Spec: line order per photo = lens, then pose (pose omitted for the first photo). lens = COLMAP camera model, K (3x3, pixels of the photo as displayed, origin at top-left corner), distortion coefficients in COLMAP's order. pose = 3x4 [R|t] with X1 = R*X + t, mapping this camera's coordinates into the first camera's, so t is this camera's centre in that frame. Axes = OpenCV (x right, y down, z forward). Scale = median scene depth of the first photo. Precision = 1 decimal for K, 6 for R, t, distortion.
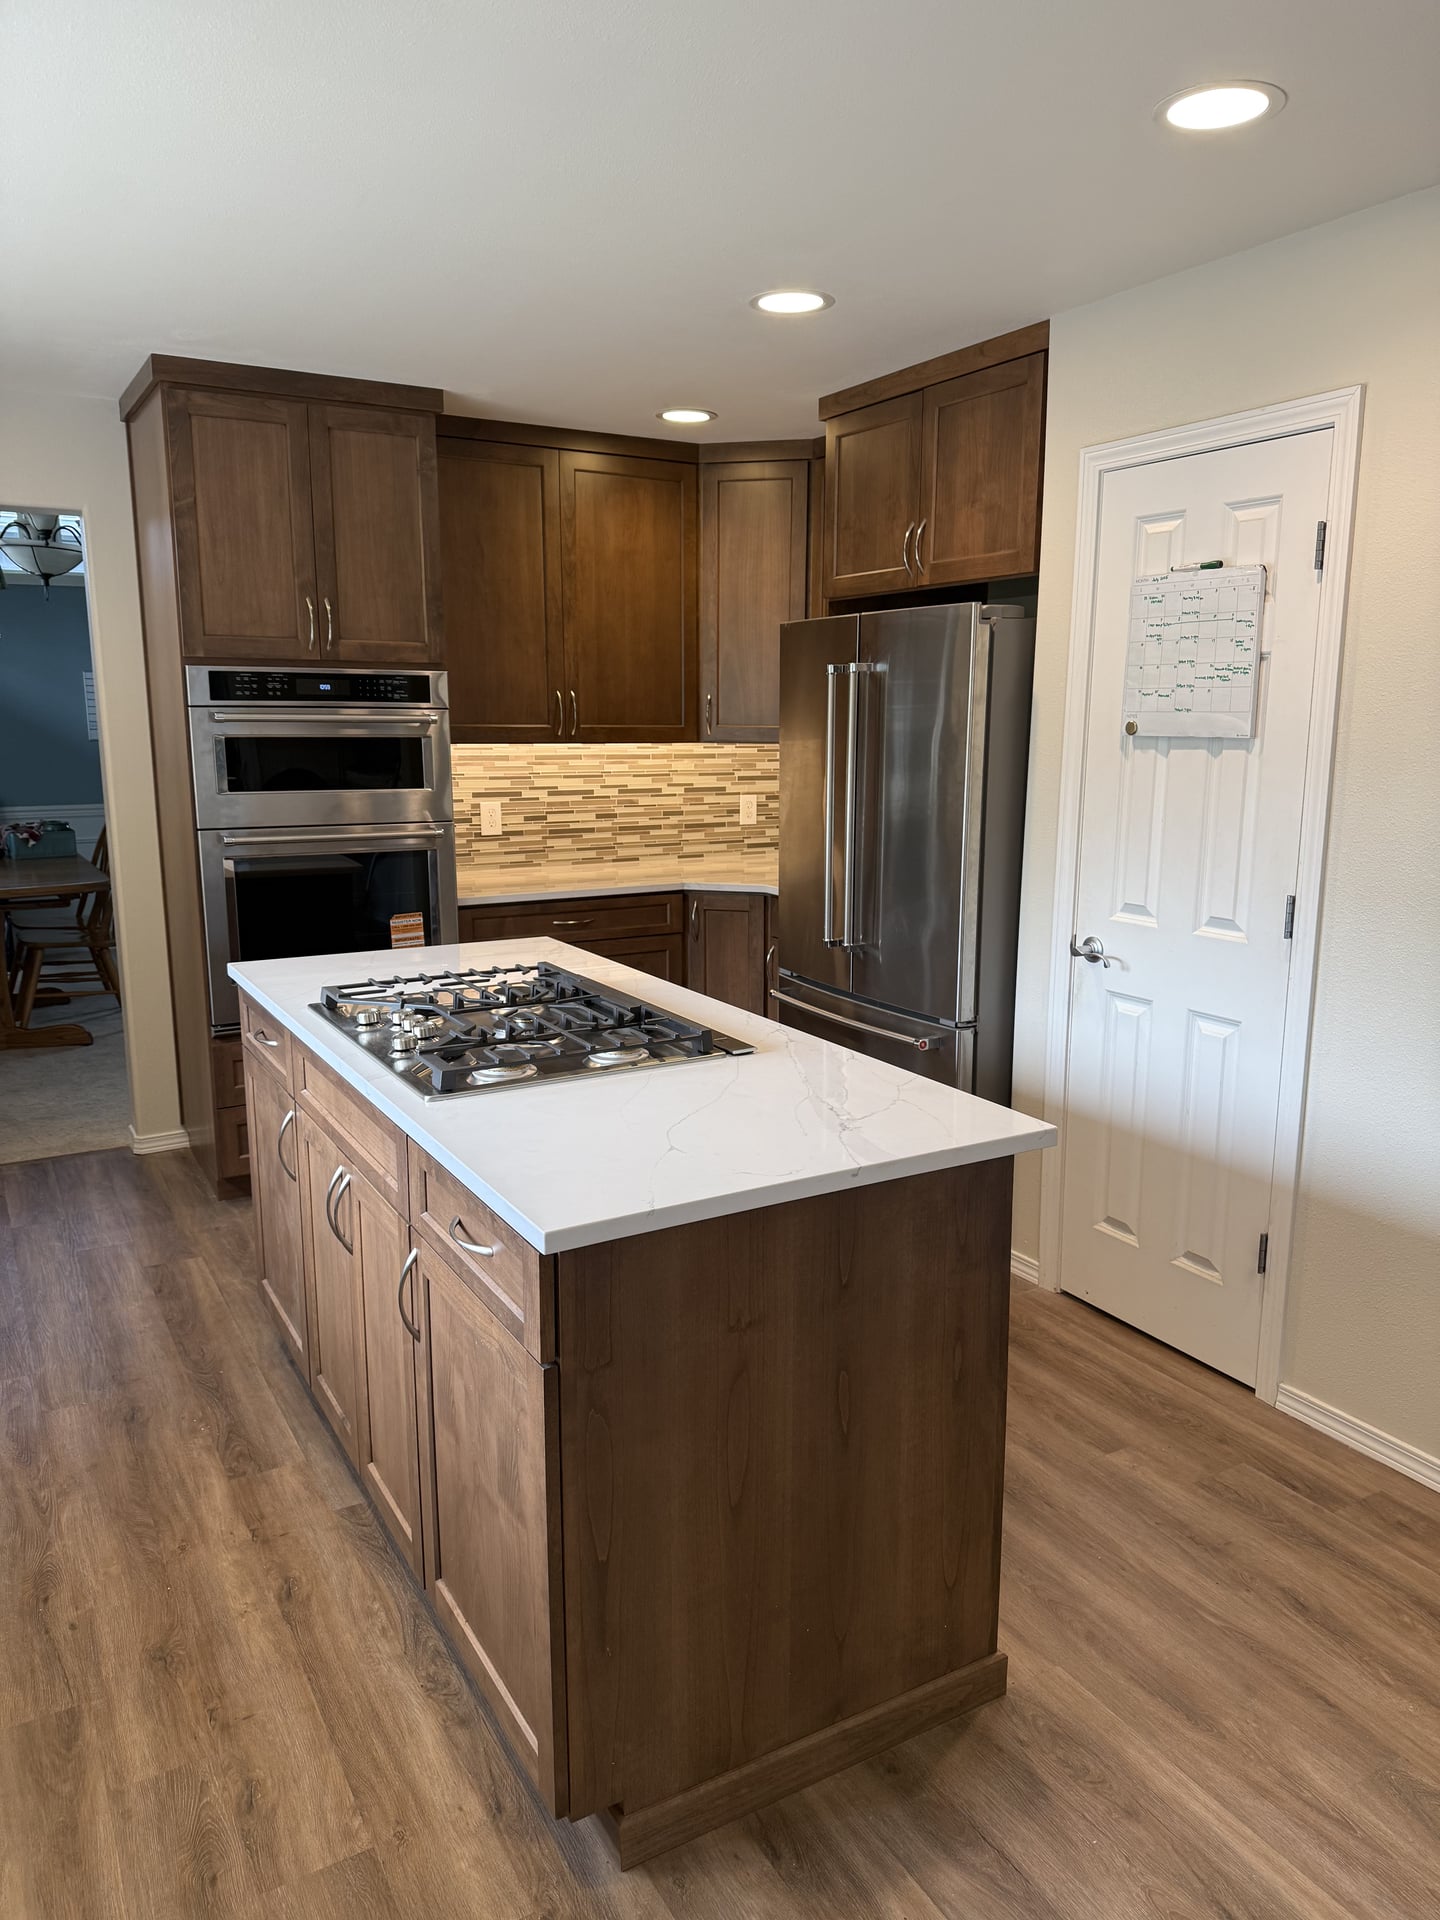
lens RADIAL K [[1334.8, 0, 727.0], [0, 1334.8, 978.4], [0, 0, 1]] dist [0.109843, -0.147420]
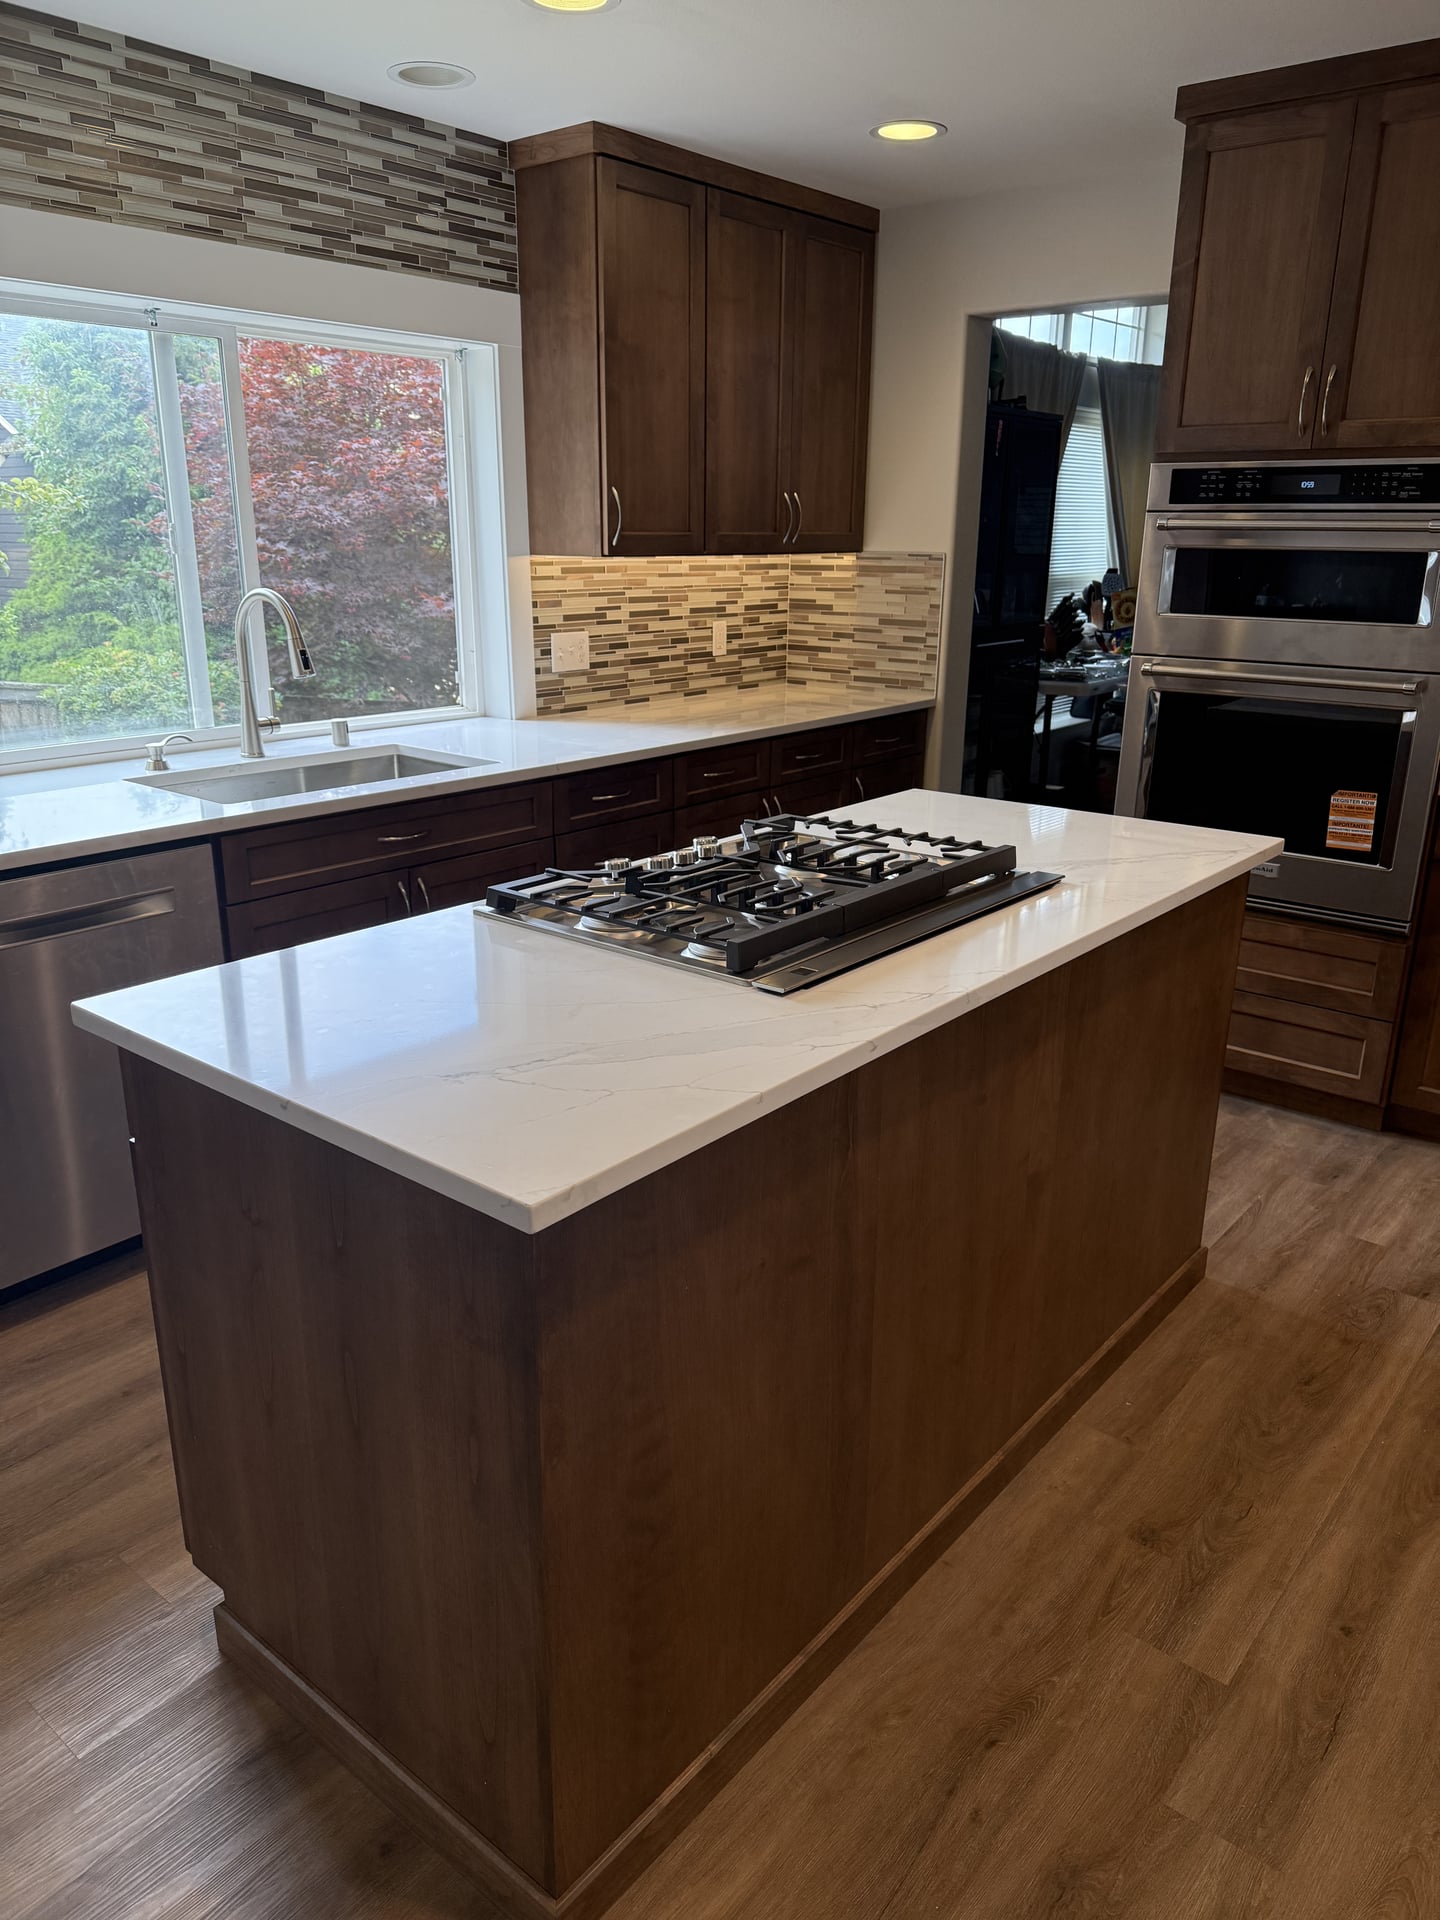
lens RADIAL K [[1361.5, 0, 720.4], [0, 1361.5, 981.7], [0, 0, 1]] dist [0.006512, -0.016600]
pose [[0.349811, 0.294342, -0.889379, 0.342464], [-0.189197, 0.951994, 0.240650, -0.062022], [0.917517, 0.084086, 0.388706, 0.375778]]
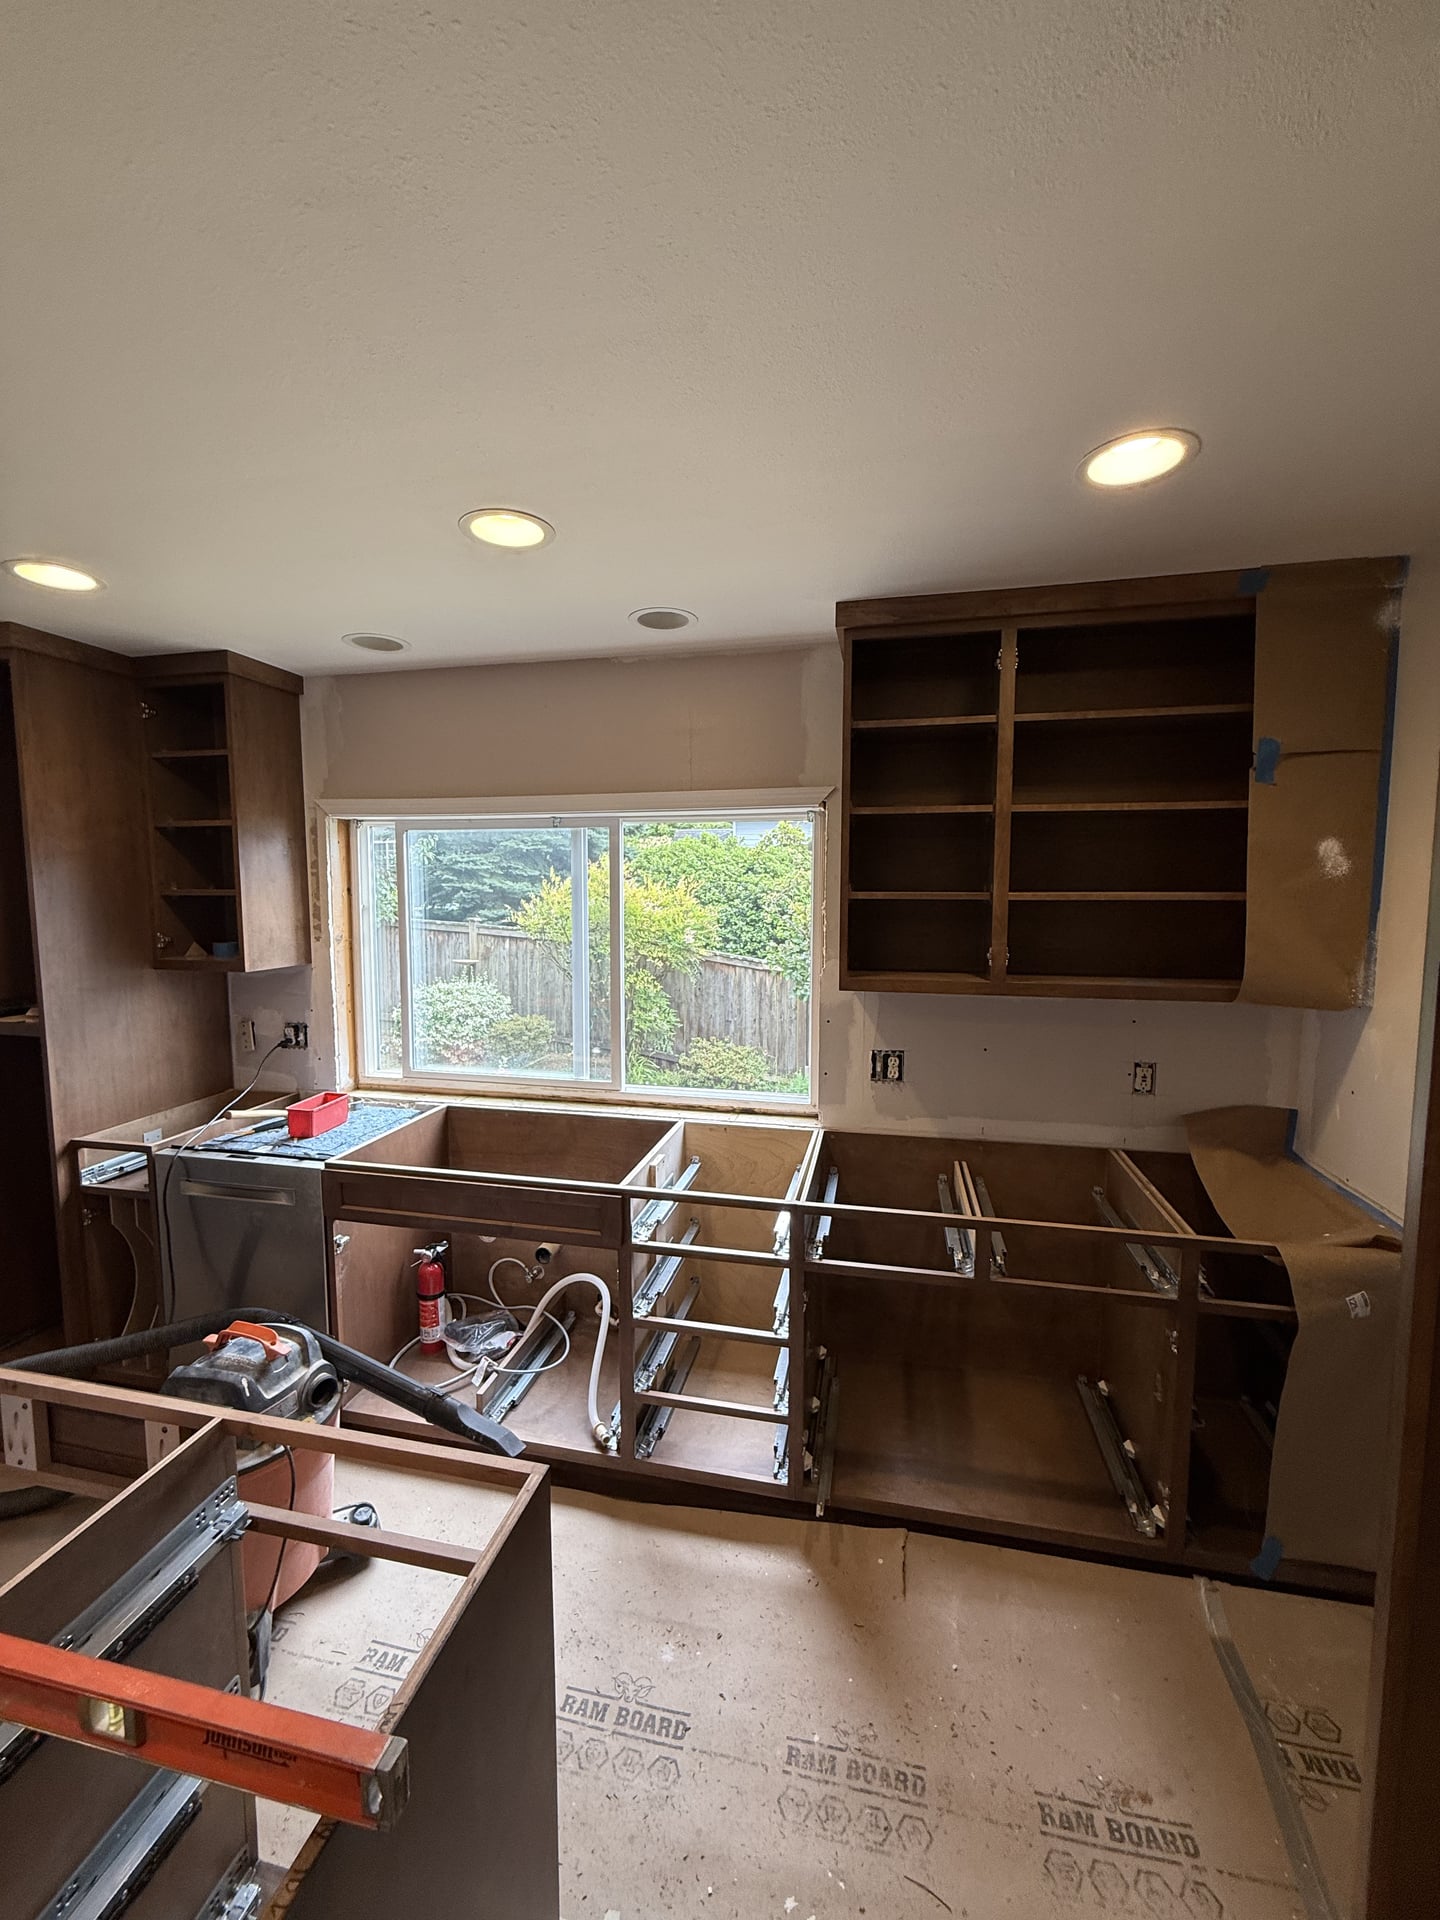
lens RADIAL K [[761.3, 0, 723.4], [0, 761.3, 954.9], [0, 0, 1]] dist [-0.001357, -0.000545]
pose [[-0.672449, 0.058710, -0.737811, -0.120899], [-0.149088, 0.965672, 0.212722, -0.212023], [0.724973, 0.253043, -0.640612, 0.877784]]
